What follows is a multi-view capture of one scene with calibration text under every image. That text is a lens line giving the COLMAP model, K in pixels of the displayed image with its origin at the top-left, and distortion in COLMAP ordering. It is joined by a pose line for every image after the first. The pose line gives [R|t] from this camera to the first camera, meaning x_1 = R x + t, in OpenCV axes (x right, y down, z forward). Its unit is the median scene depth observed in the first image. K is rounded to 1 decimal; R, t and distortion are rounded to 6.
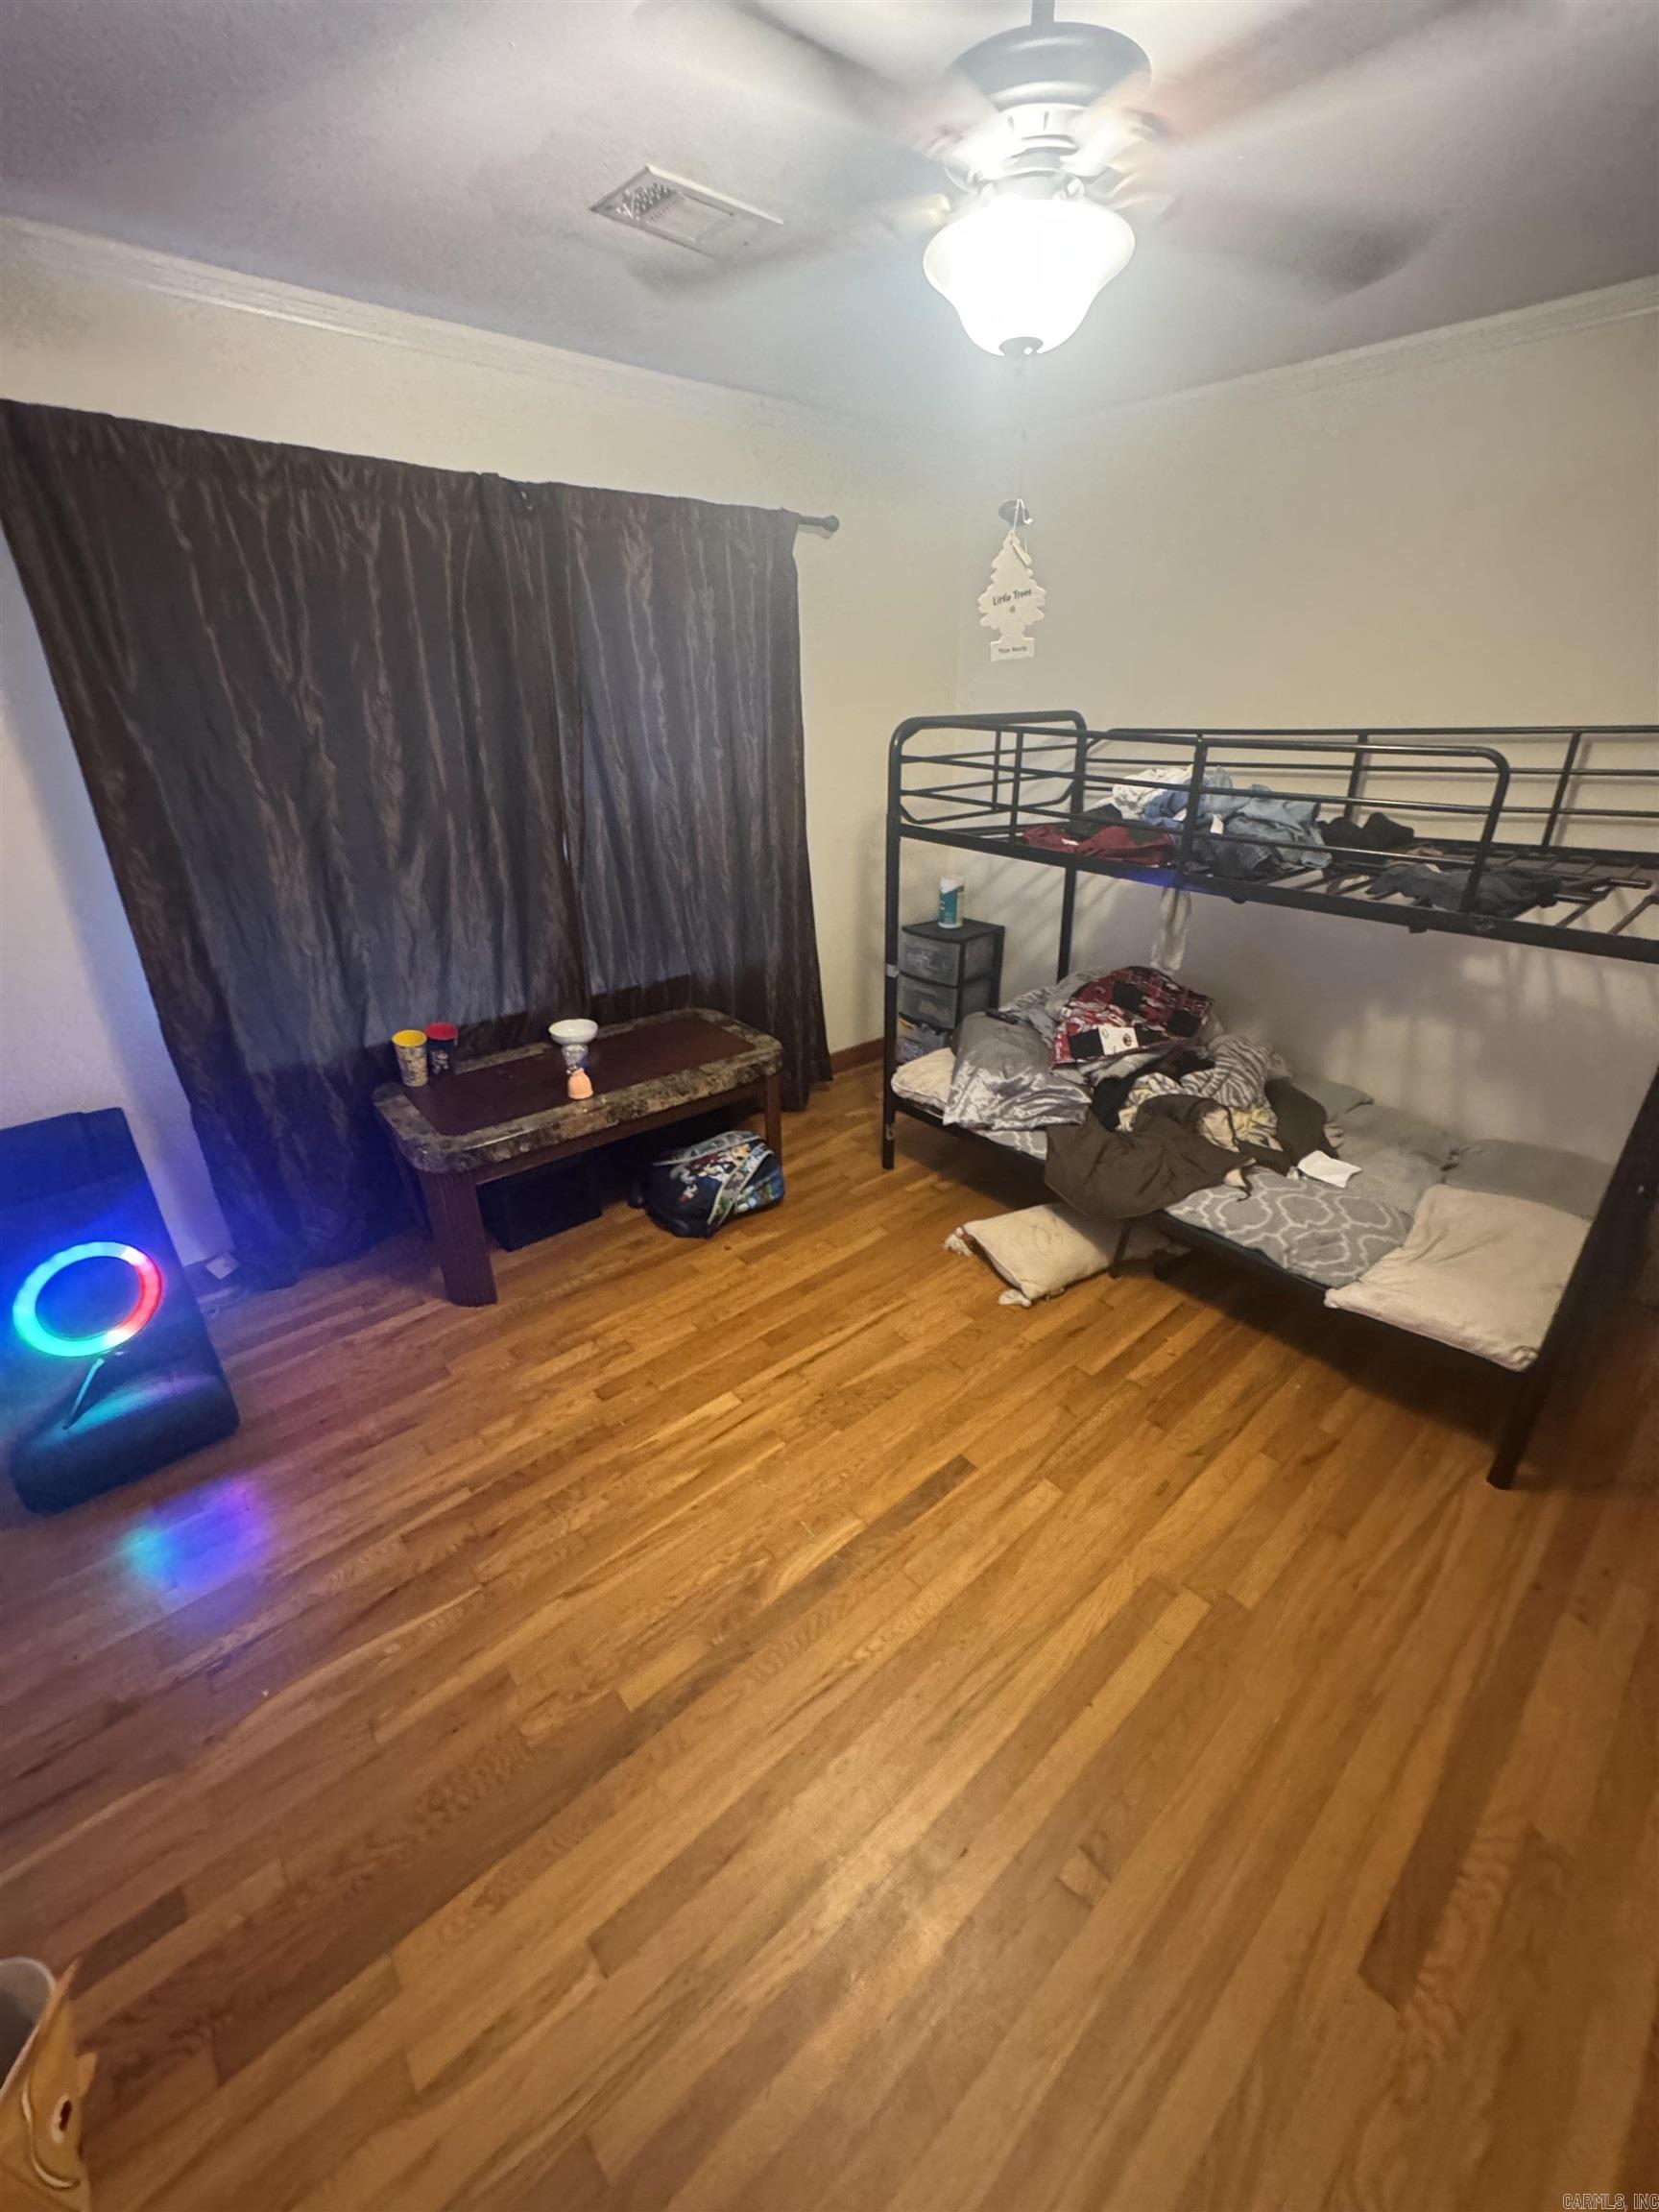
lens RADIAL K [[891.4, 0, 829.0], [0, 891.4, 1111.8], [0, 0, 1]] dist [0.002672, -0.000342]
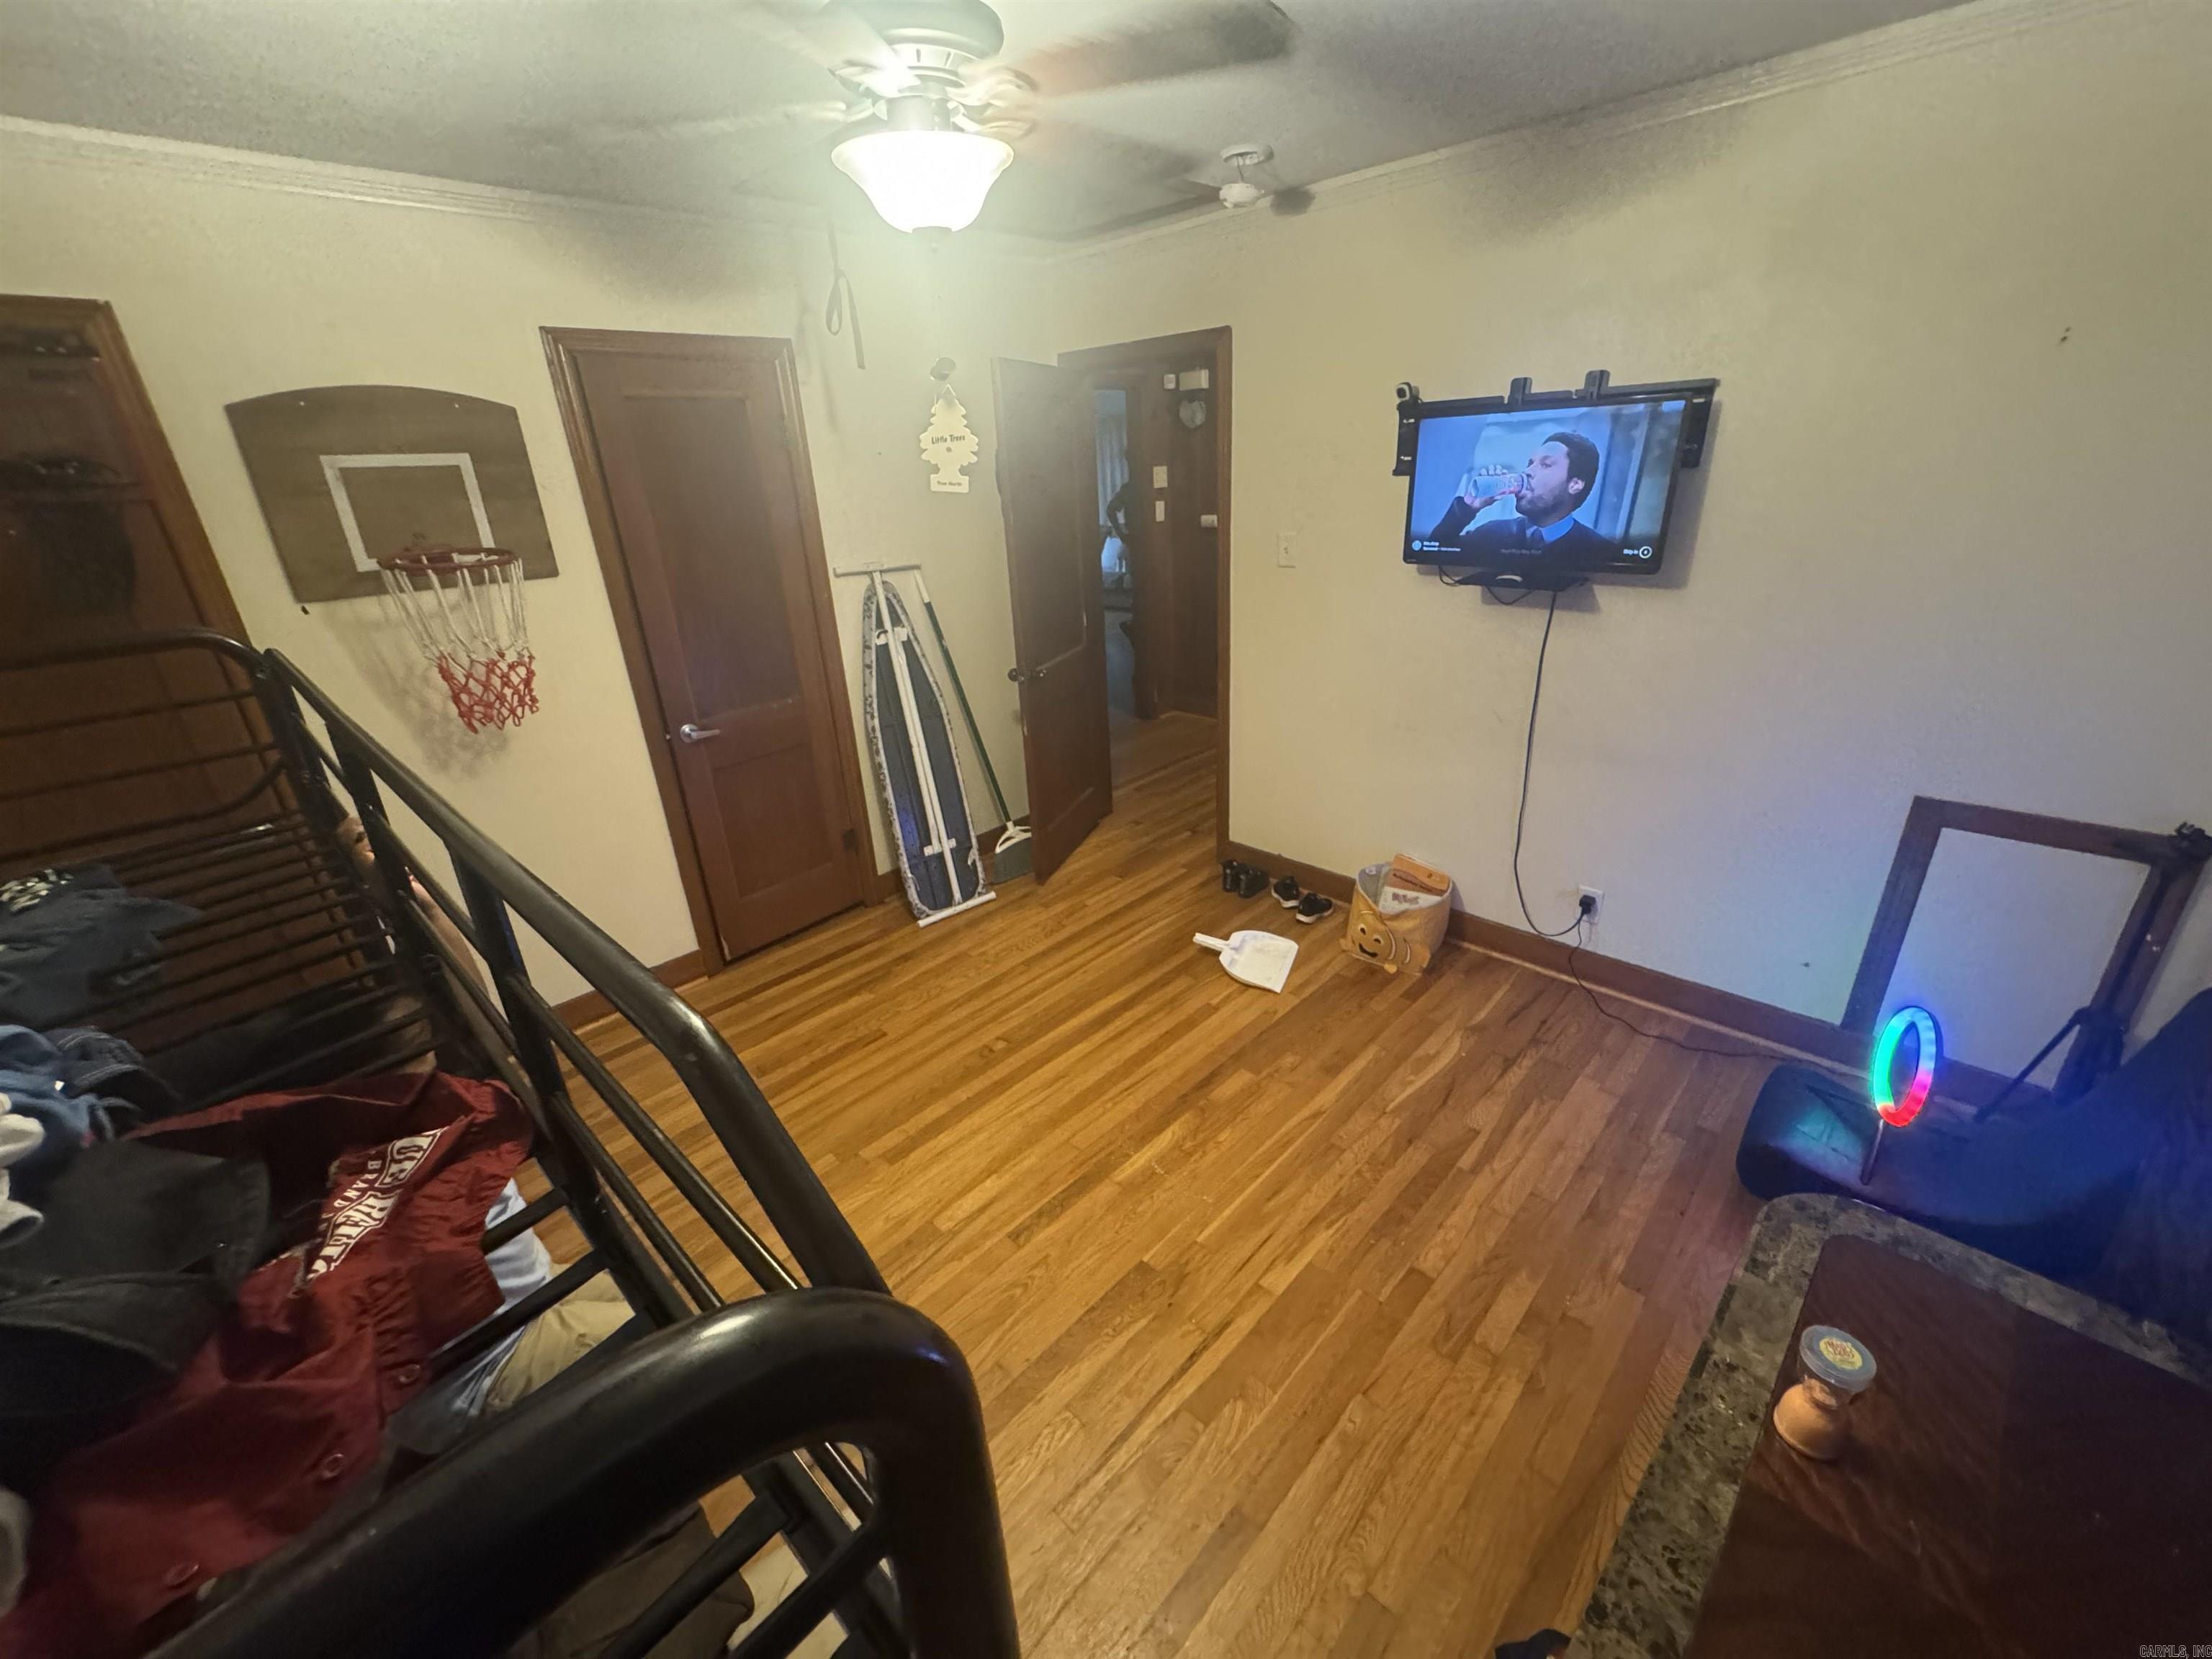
lens RADIAL K [[891.4, 0, 1102.6], [0, 891.4, 828.2], [0, 0, 1]] dist [0.002672, -0.000342]
pose [[-0.995067, 0.082274, -0.055431, 0.074559], [0.011416, 0.650007, 0.759842, -0.710070], [0.098546, 0.755461, -0.647740, 1.354972]]
